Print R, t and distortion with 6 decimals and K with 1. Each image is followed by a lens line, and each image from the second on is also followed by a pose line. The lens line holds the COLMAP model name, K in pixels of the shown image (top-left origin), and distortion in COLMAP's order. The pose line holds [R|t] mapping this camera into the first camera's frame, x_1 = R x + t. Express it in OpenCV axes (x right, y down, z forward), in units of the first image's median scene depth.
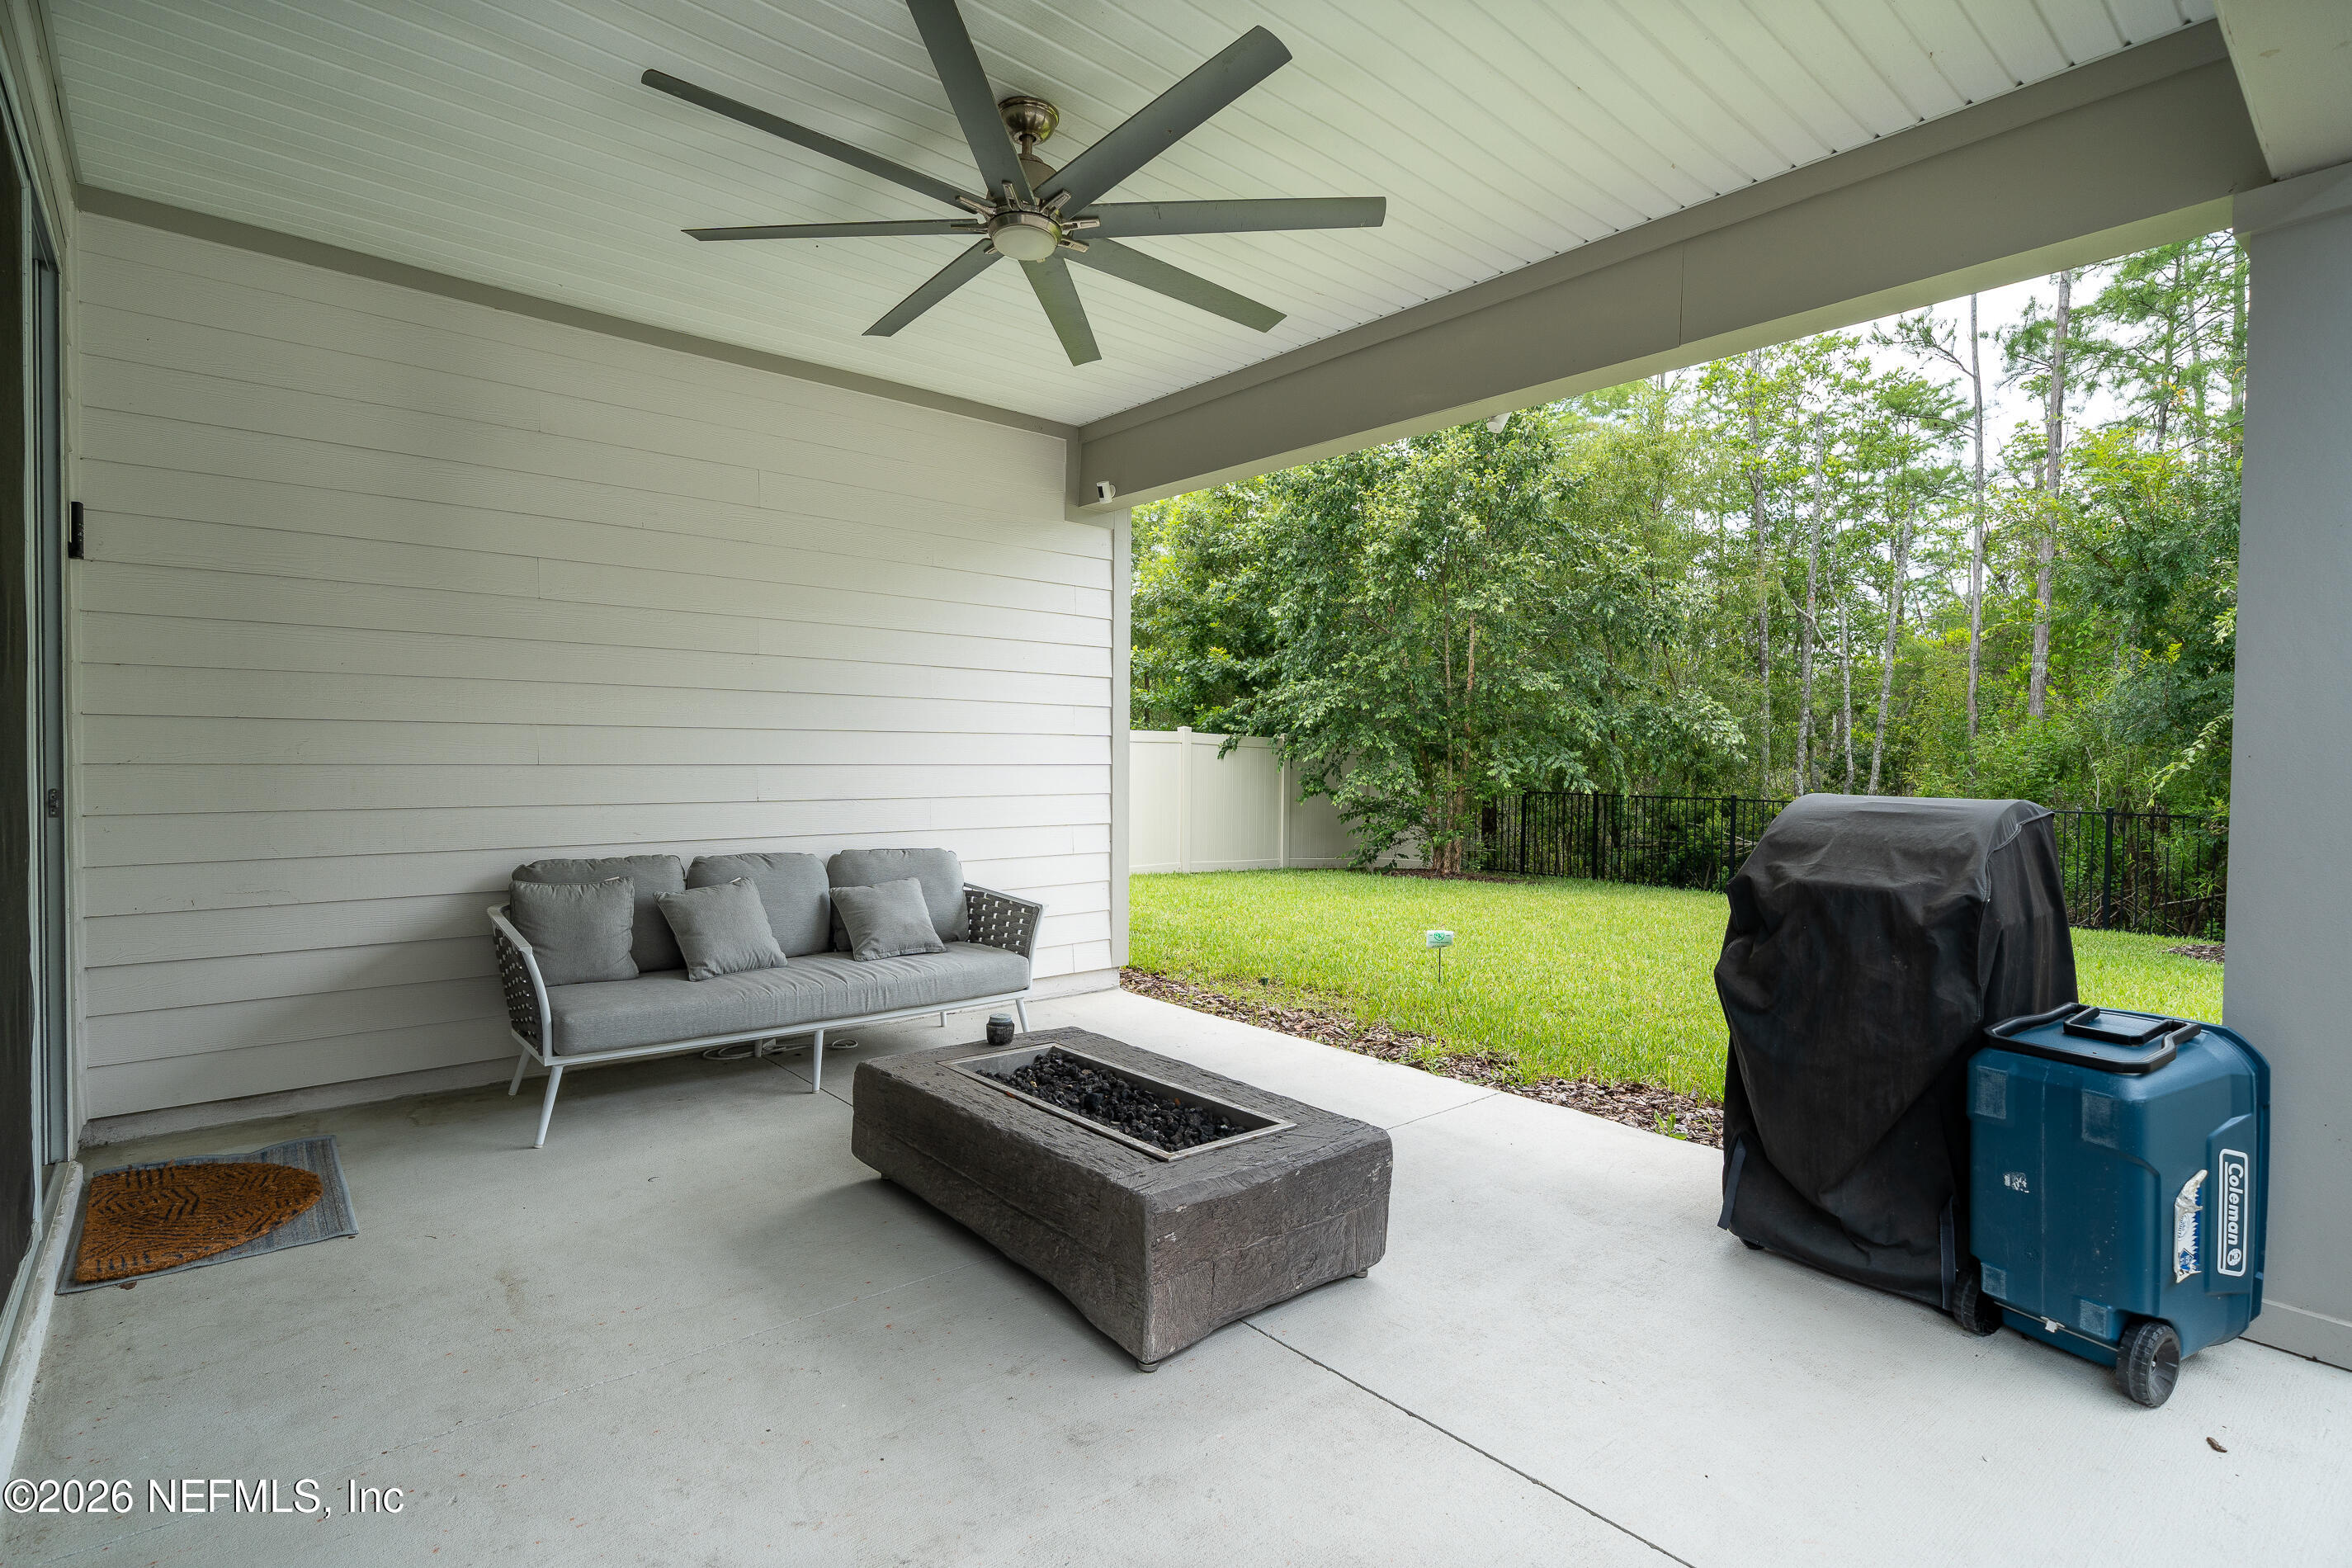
lens RADIAL K [[1133.2, 0, 1179.3], [0, 1133.2, 782.1], [0, 0, 1]] dist [-0.000392, -0.000321]
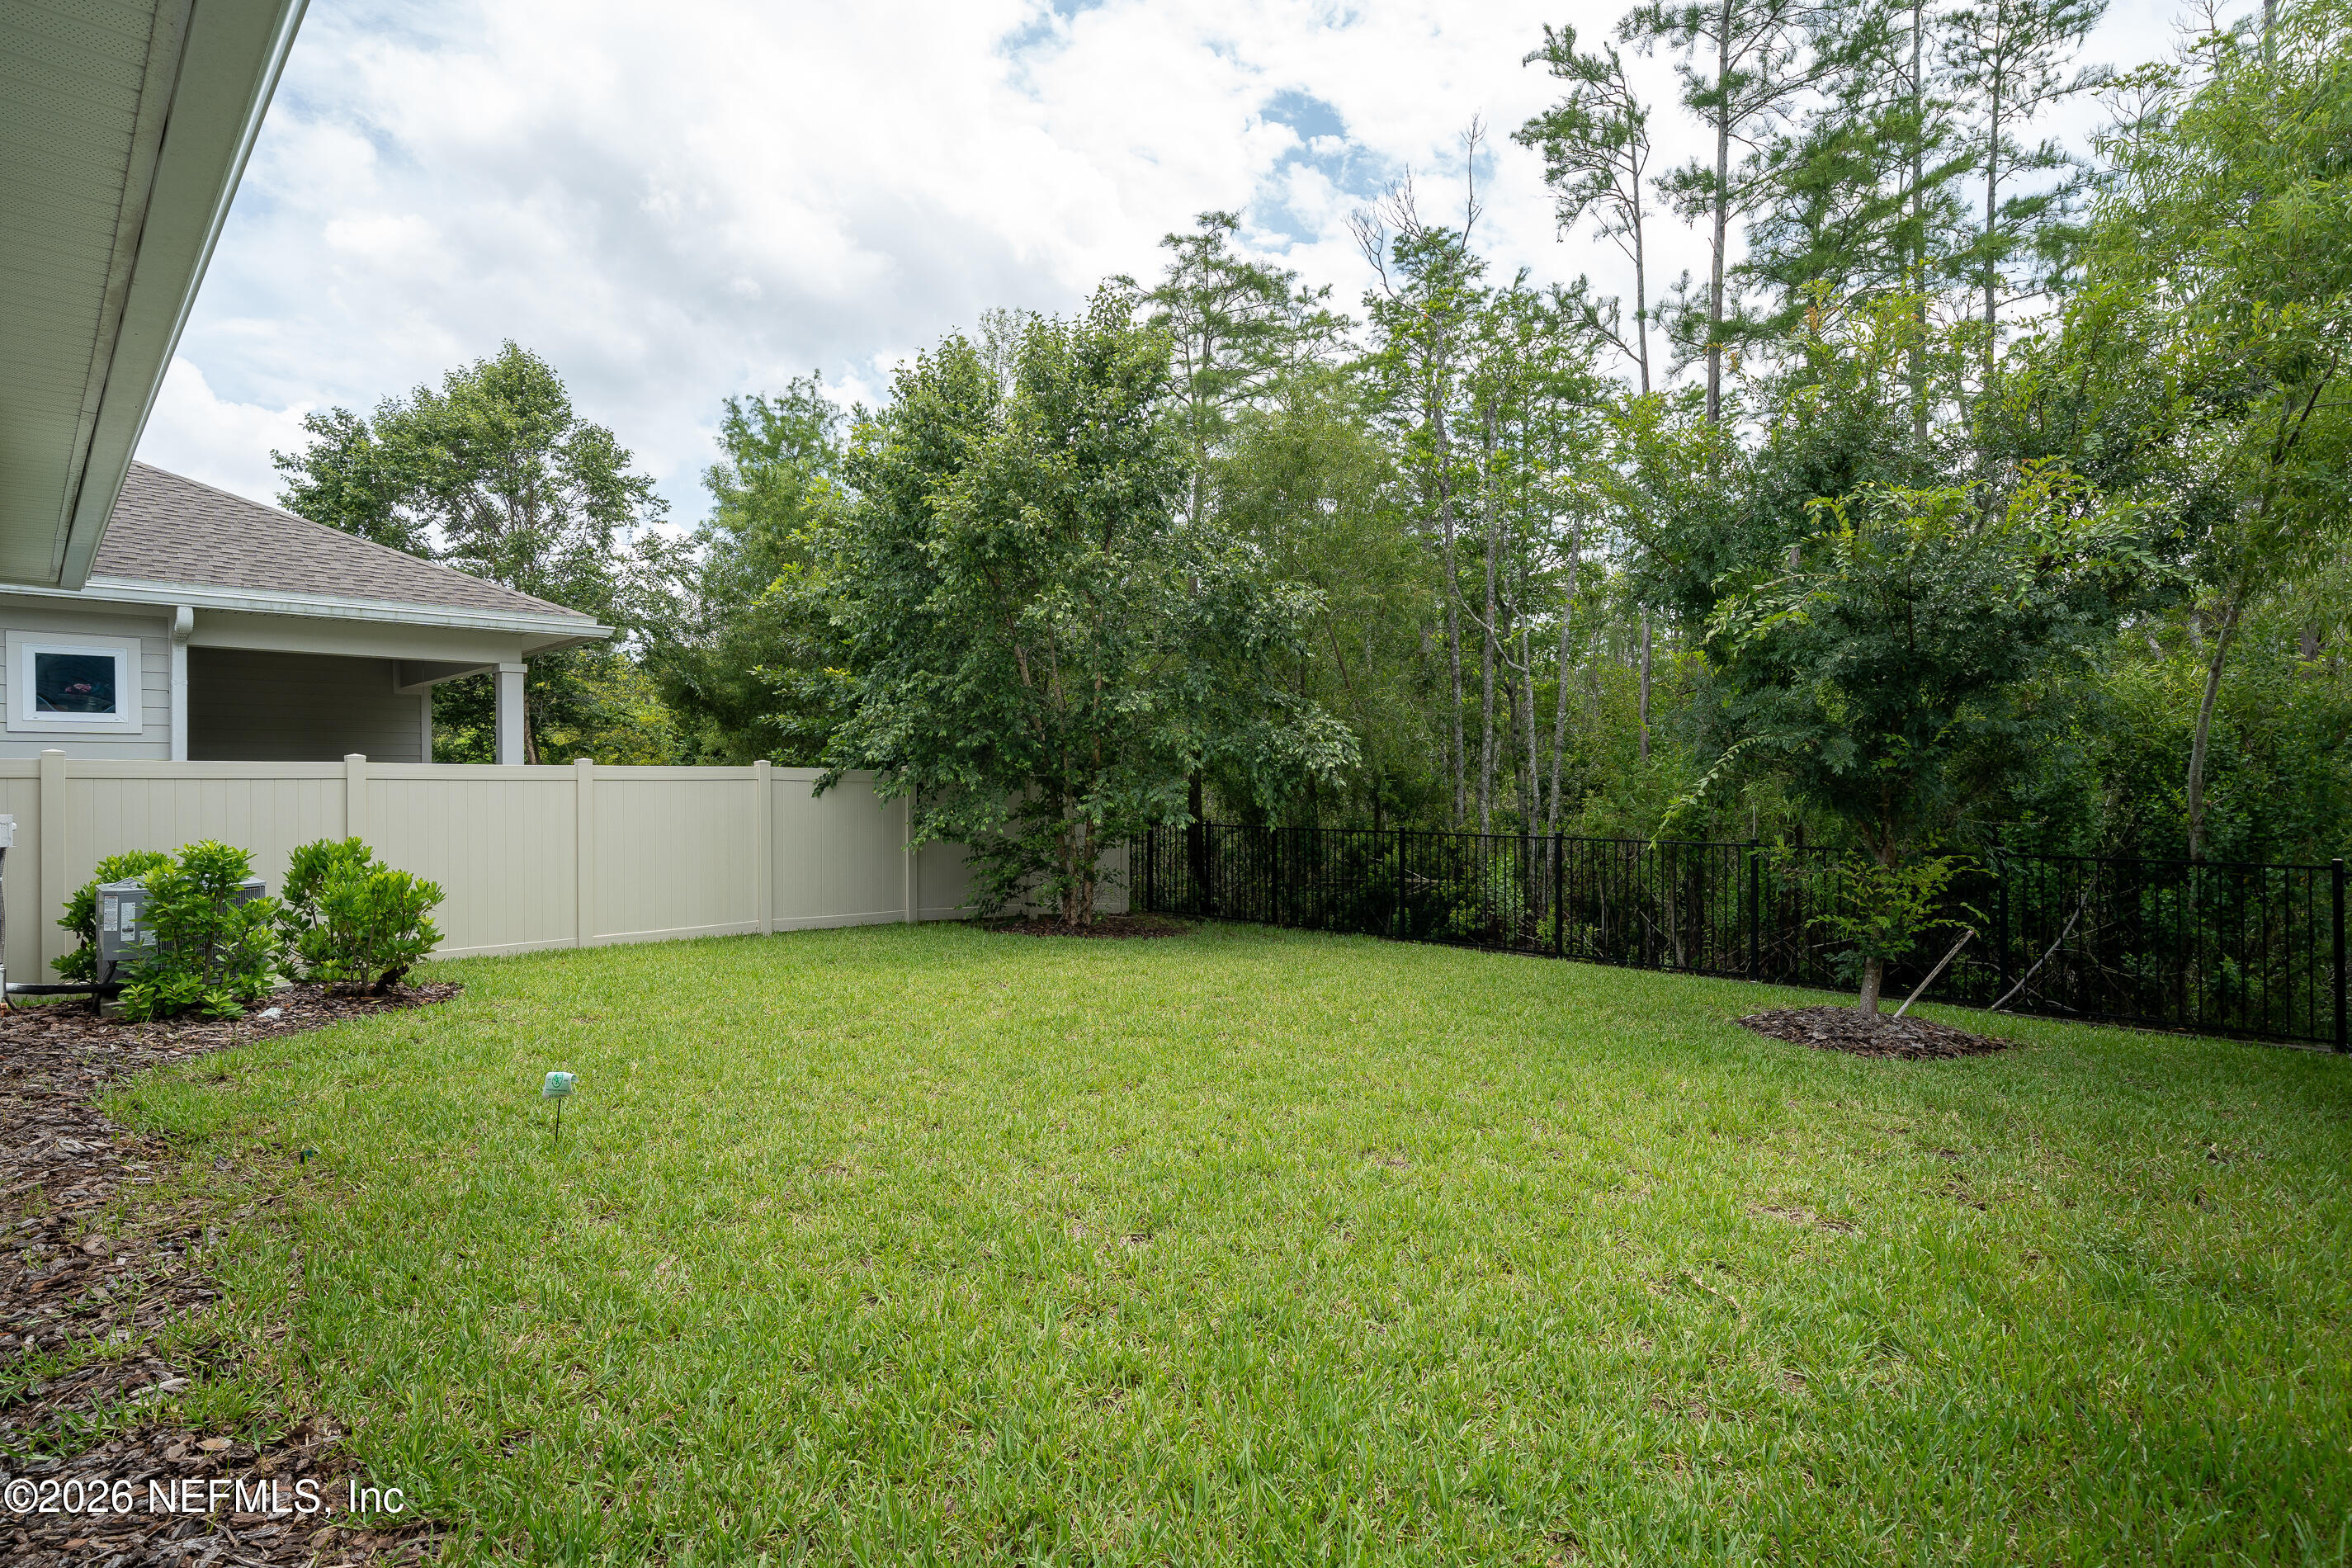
lens RADIAL K [[1133.2, 0, 1171.9], [0, 1133.2, 779.9], [0, 0, 1]] dist [-0.000392, -0.000321]
pose [[0.995947, -0.016084, 0.088488, 0.240681], [0.018291, 0.999540, -0.024186, -0.008282], [-0.088059, 0.025706, 0.995784, 0.137903]]
